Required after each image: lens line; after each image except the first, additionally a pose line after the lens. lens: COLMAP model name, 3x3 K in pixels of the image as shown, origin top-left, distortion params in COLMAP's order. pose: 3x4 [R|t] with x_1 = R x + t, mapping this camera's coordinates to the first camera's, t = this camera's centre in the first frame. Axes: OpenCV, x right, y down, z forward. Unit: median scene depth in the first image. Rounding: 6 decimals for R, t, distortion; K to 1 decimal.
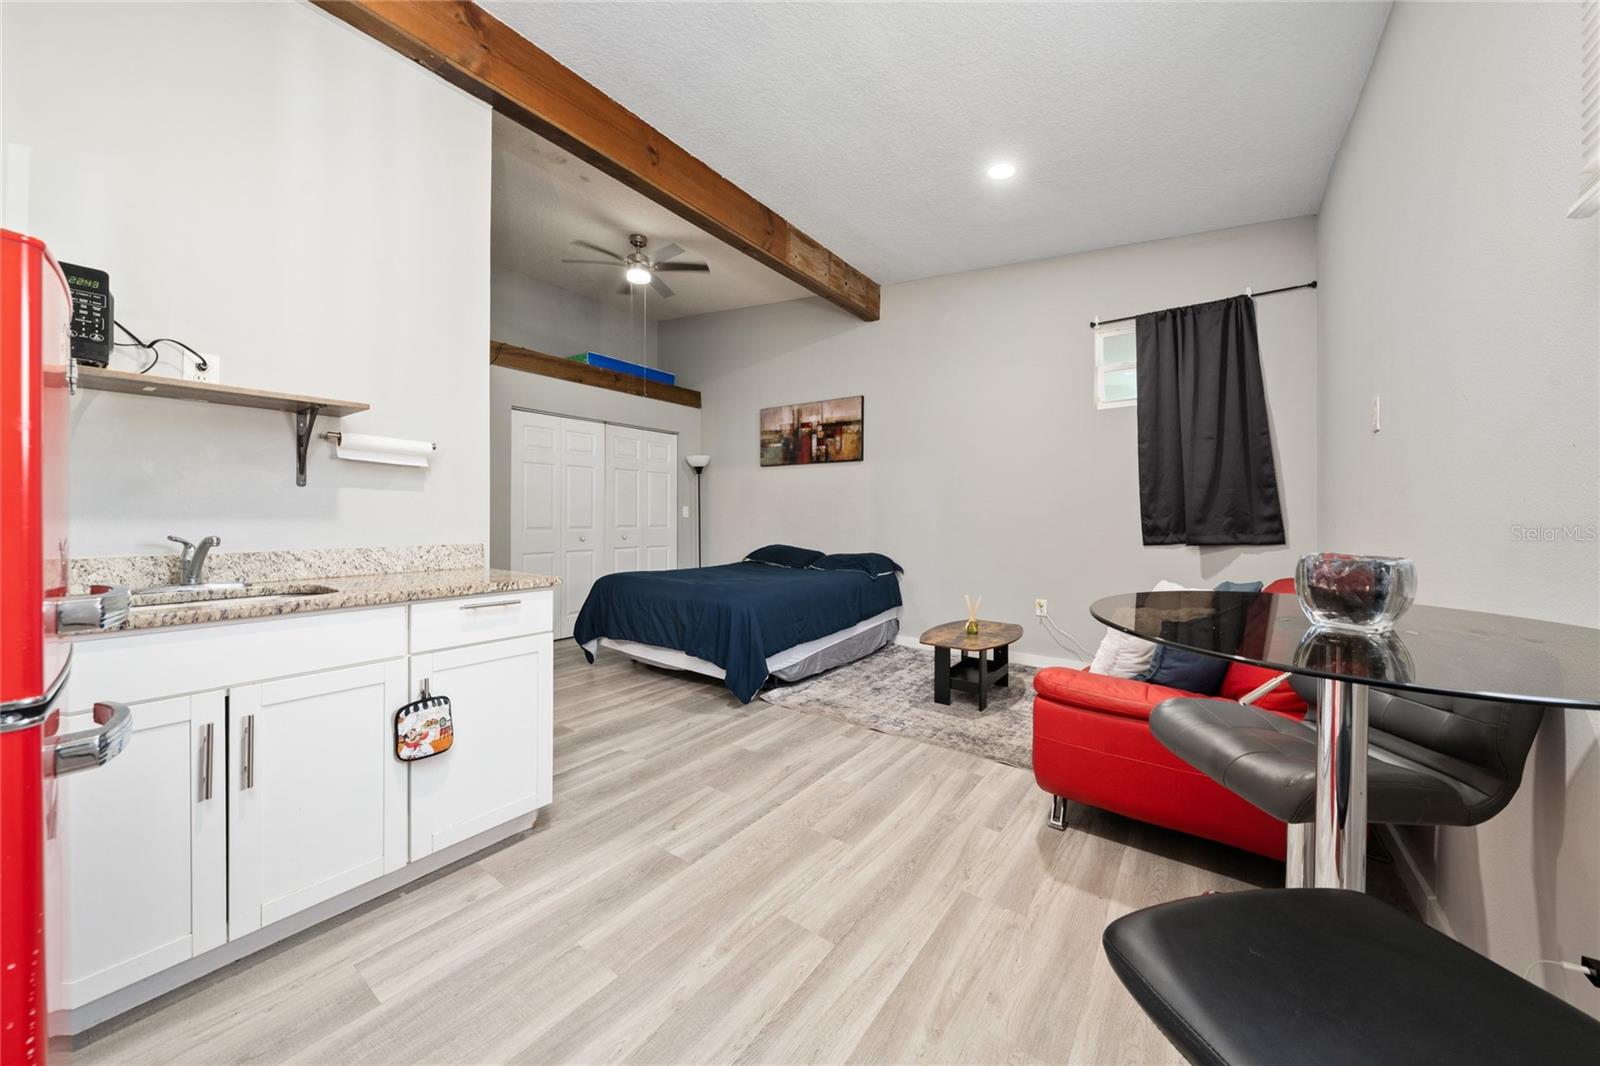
lens RADIAL K [[552.7, 0, 796.4], [0, 552.7, 523.3], [0, 0, 1]] dist [0.000396, 0.000143]
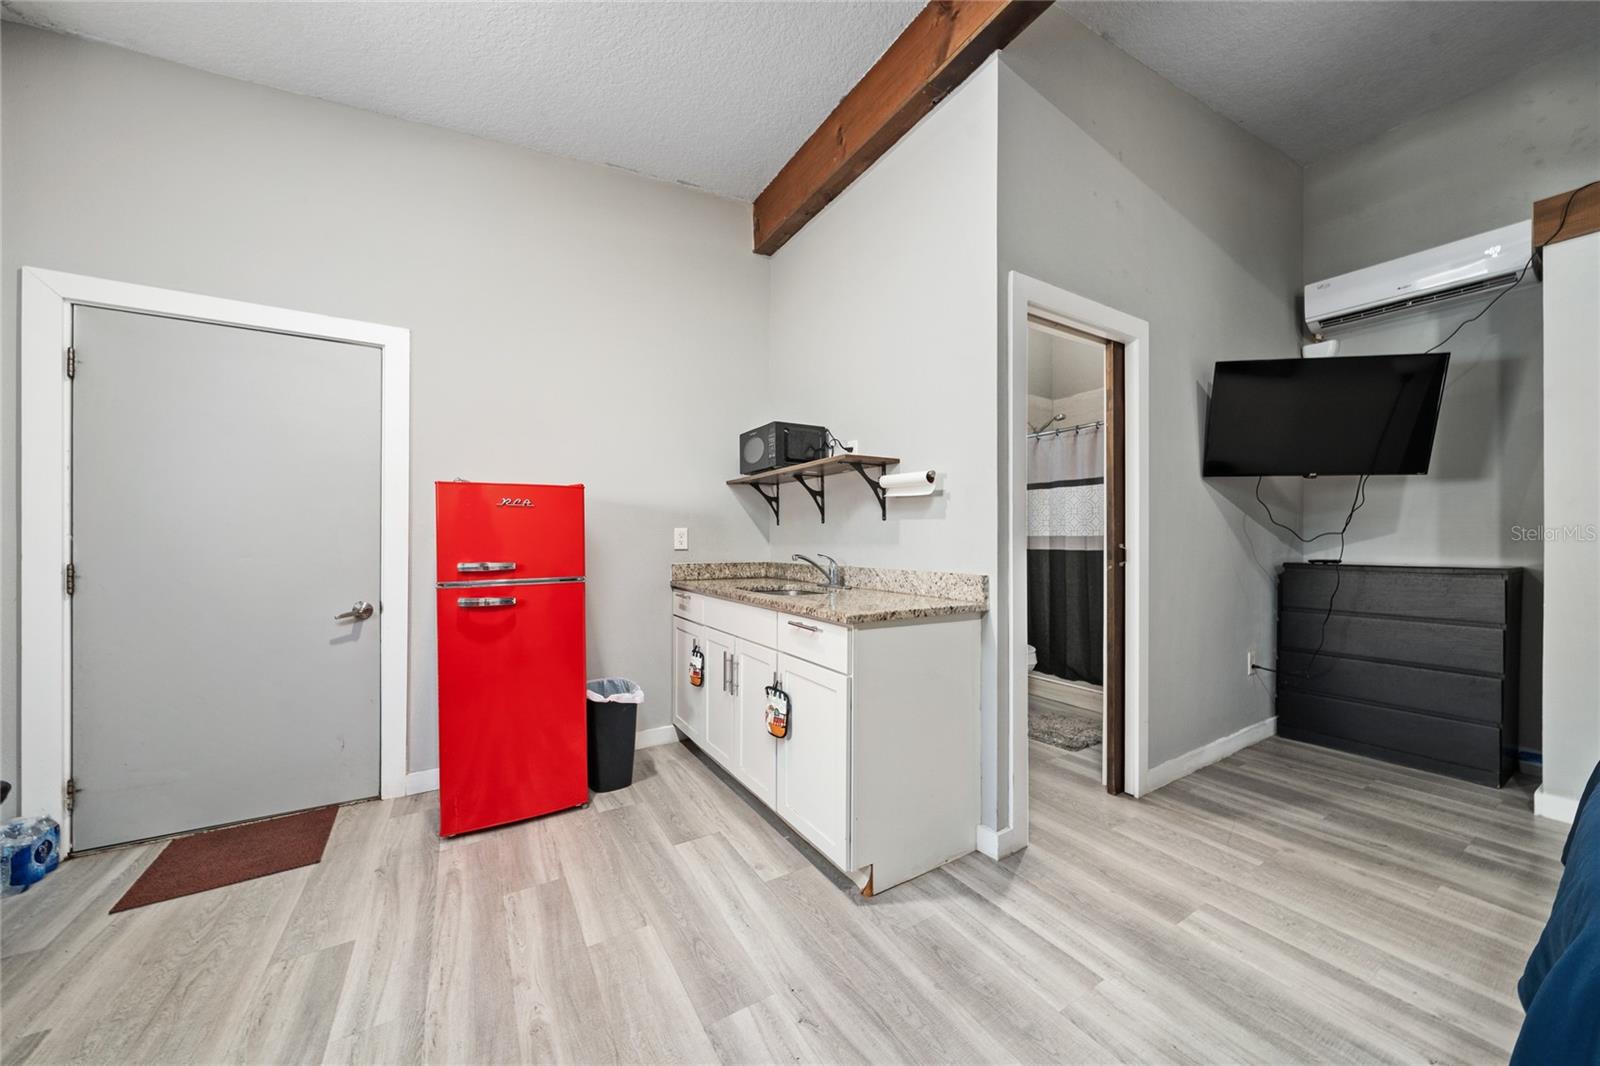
lens RADIAL K [[552.7, 0, 801.0], [0, 552.7, 541.4], [0, 0, 1]] dist [0.000396, 0.000143]
pose [[-0.384323, -0.003161, -0.923193, 0.404082], [-0.005624, 0.999984, -0.001083, -0.014476], [0.923181, 0.004776, -0.384335, 1.314774]]
